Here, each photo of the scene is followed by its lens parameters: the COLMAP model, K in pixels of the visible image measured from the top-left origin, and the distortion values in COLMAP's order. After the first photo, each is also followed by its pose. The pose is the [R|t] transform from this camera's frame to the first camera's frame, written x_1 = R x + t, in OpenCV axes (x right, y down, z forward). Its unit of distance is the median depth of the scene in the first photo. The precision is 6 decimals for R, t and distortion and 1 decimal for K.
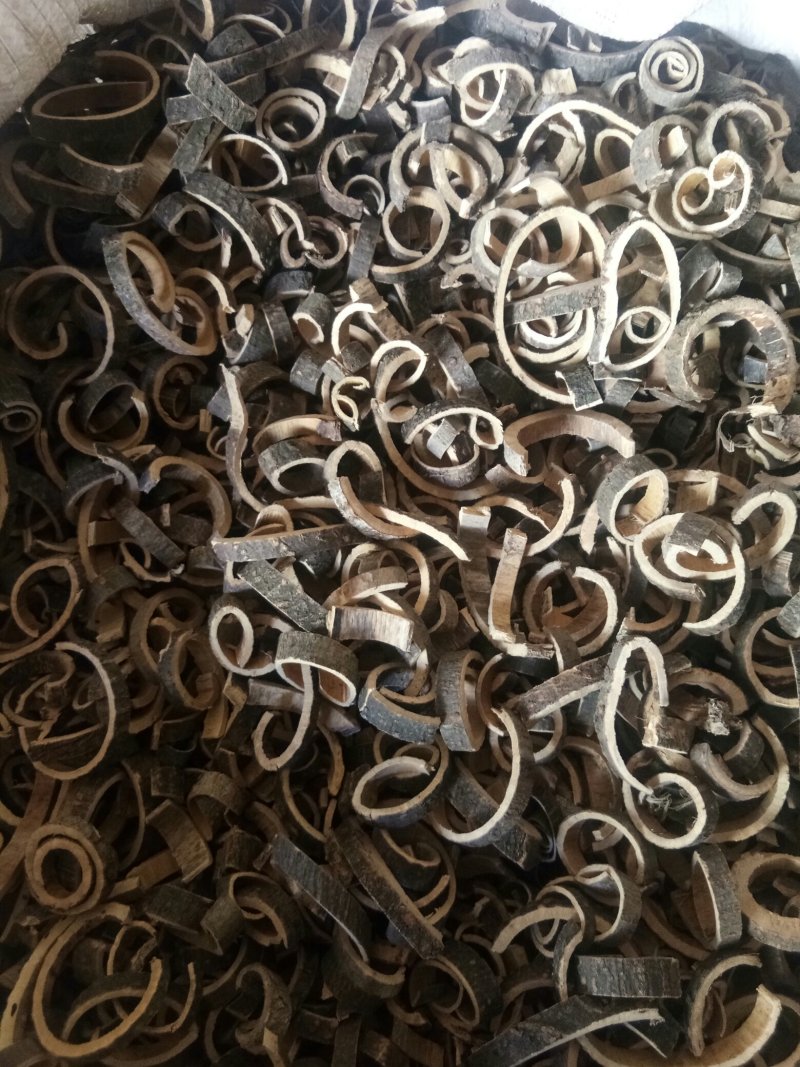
lens RADIAL K [[865.0, 0, 400.0], [0, 865.0, 533.5], [0, 0, 1]] dist [0.089319, -0.187553]
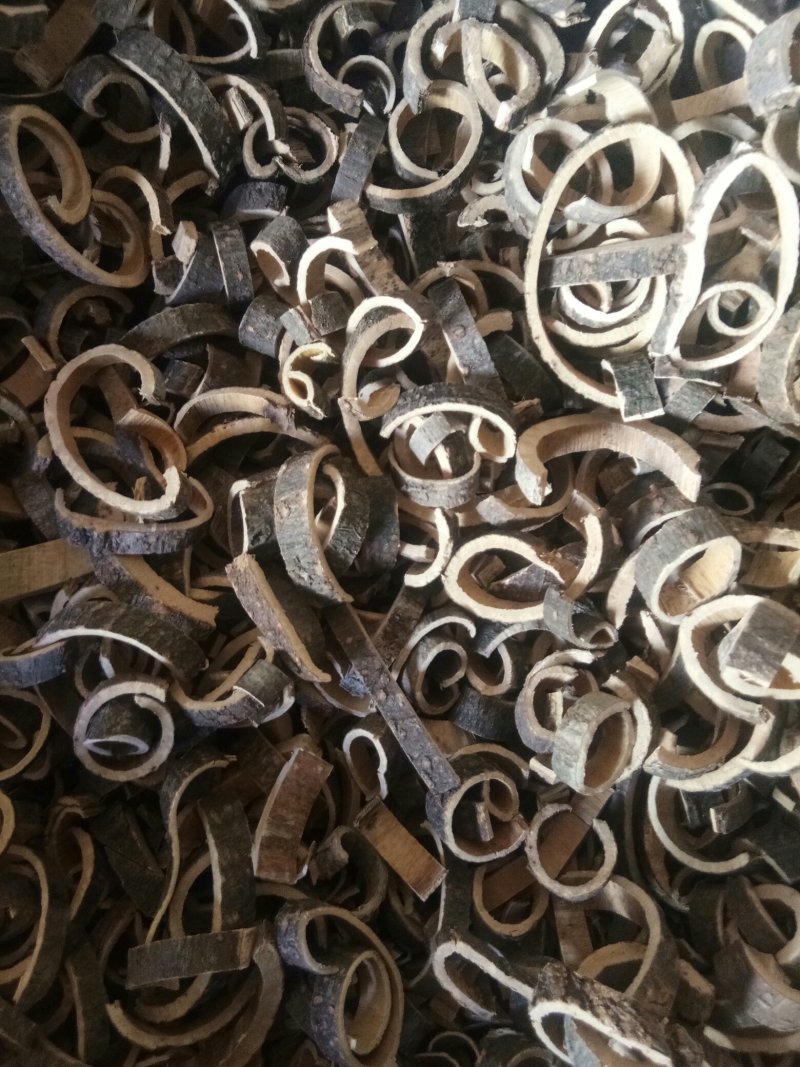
lens RADIAL K [[883.7, 0, 398.5], [0, 883.7, 551.6], [0, 0, 1]] dist [0.047432, -0.116370]
pose [[0.993234, 0.110853, -0.034610, 0.055413], [-0.107789, 0.990911, 0.080485, -0.071091], [0.043217, -0.076210, 0.996155, 0.254044]]
